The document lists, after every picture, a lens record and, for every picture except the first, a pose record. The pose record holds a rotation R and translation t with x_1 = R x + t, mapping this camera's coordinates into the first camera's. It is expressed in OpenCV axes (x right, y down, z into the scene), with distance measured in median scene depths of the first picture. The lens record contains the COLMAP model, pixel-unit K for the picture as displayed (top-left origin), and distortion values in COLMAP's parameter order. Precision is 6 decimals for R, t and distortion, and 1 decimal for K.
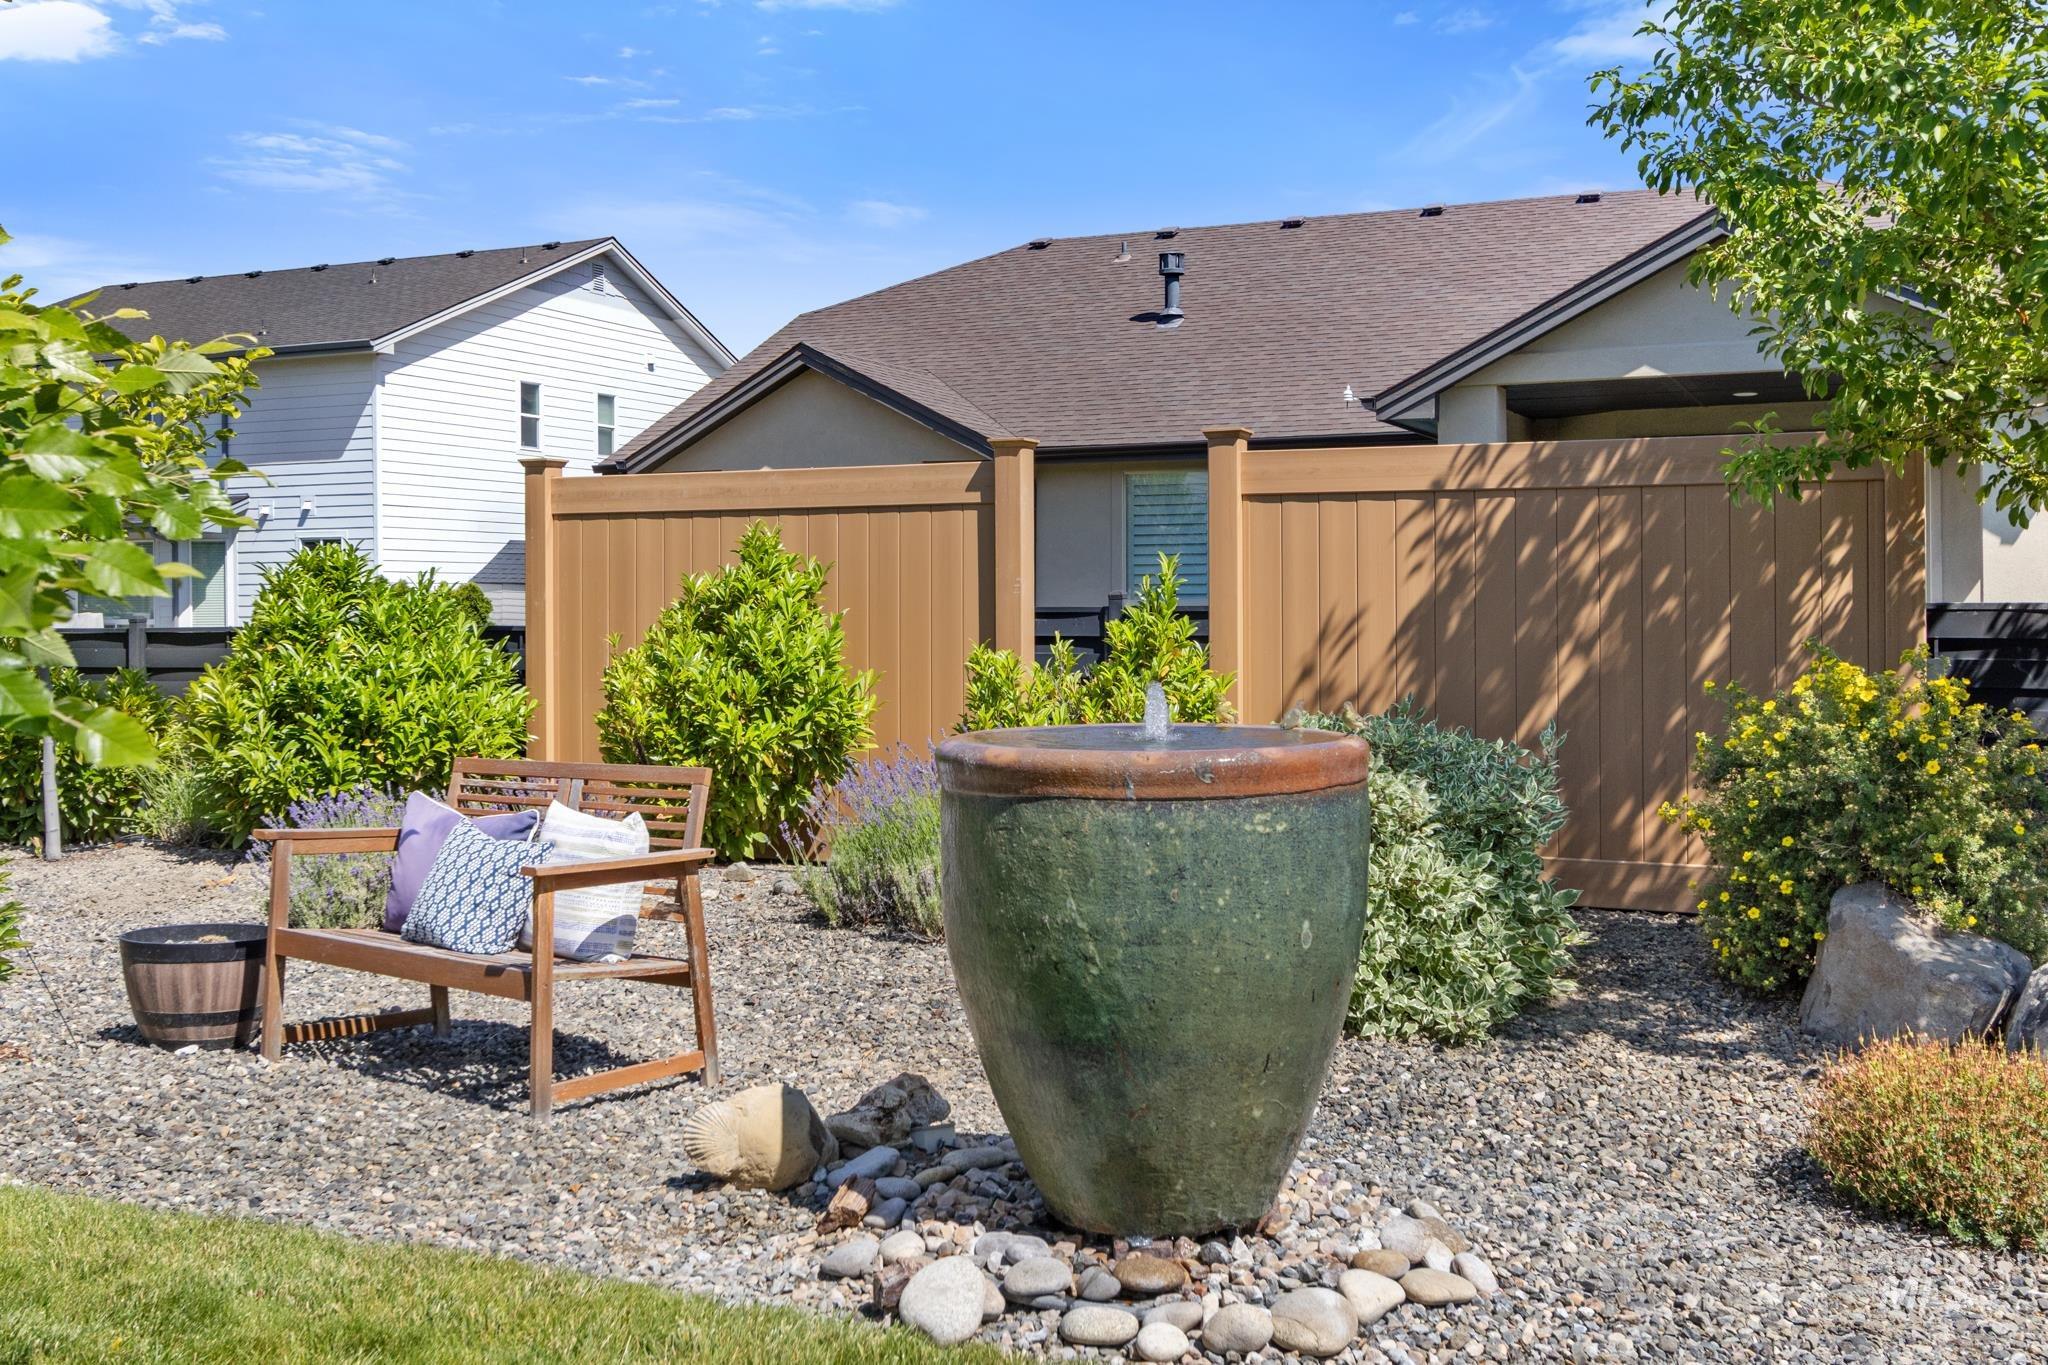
lens RADIAL K [[1980.5, 0, 1037.1], [0, 1980.5, 674.4], [0, 0, 1]] dist [0.042023, 0.000000]
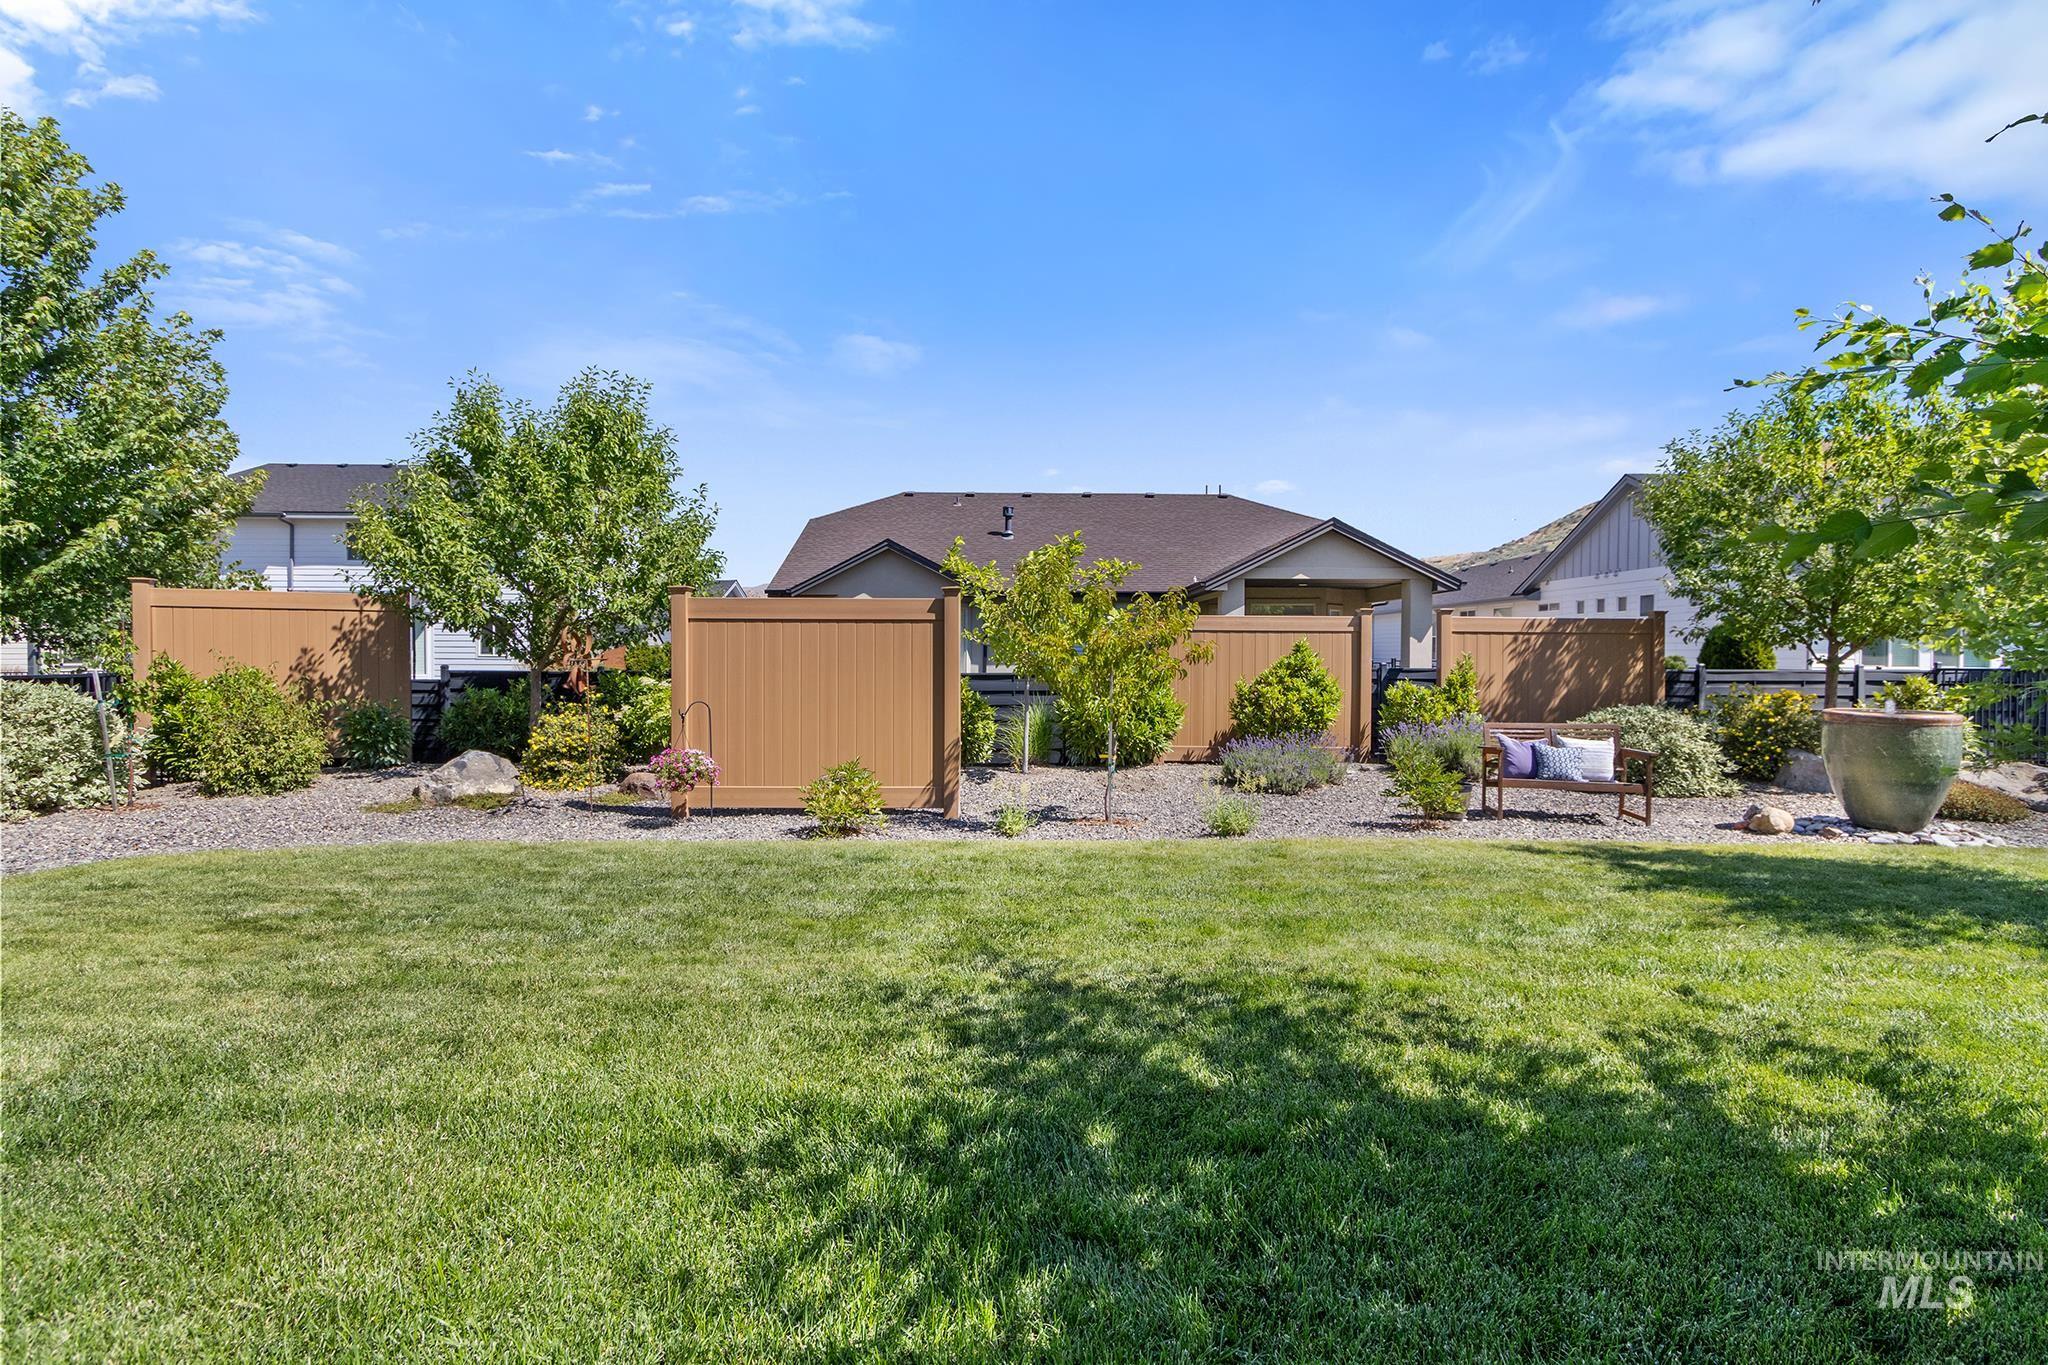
lens RADIAL K [[944.2, 0, 1014.1], [0, 944.2, 672.9], [0, 0, 1]] dist [0.008633, -0.003186]
pose [[0.911377, 0.001981, 0.411567, -1.161543], [0.003514, 0.999915, -0.012595, -0.014234], [-0.411557, 0.012925, 0.911293, -0.022106]]
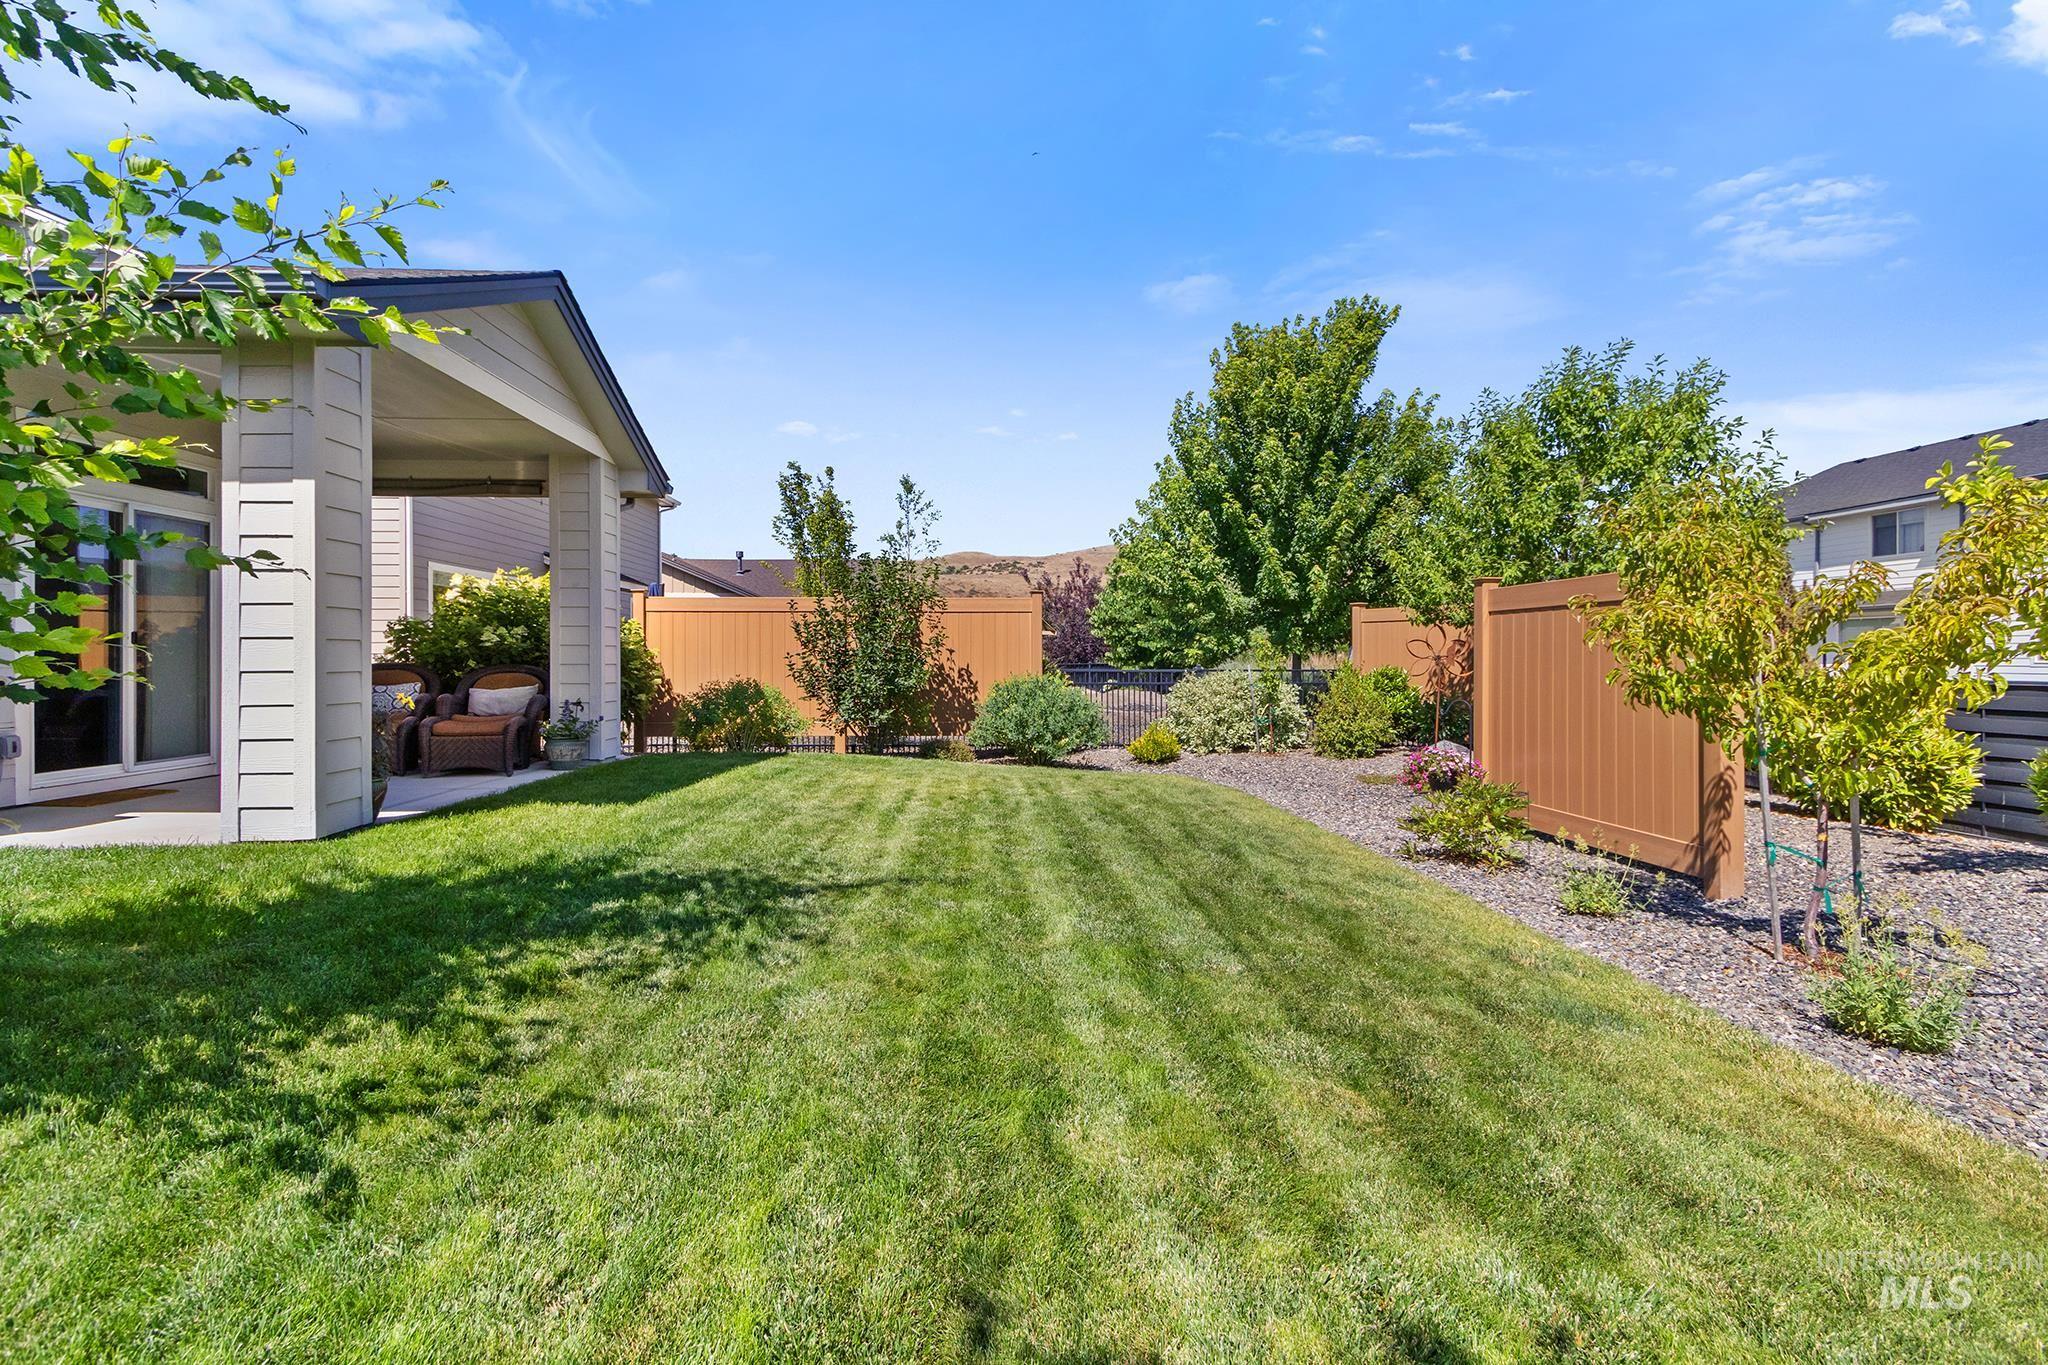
lens RADIAL K [[944.2, 0, 1020.6], [0, 944.2, 672.3], [0, 0, 1]] dist [0.008633, -0.003186]
pose [[0.455918, 0.018255, -0.889834, -0.404186], [-0.033049, 0.999447, 0.003571, -0.014230], [0.889408, 0.027780, 0.456269, 0.215401]]
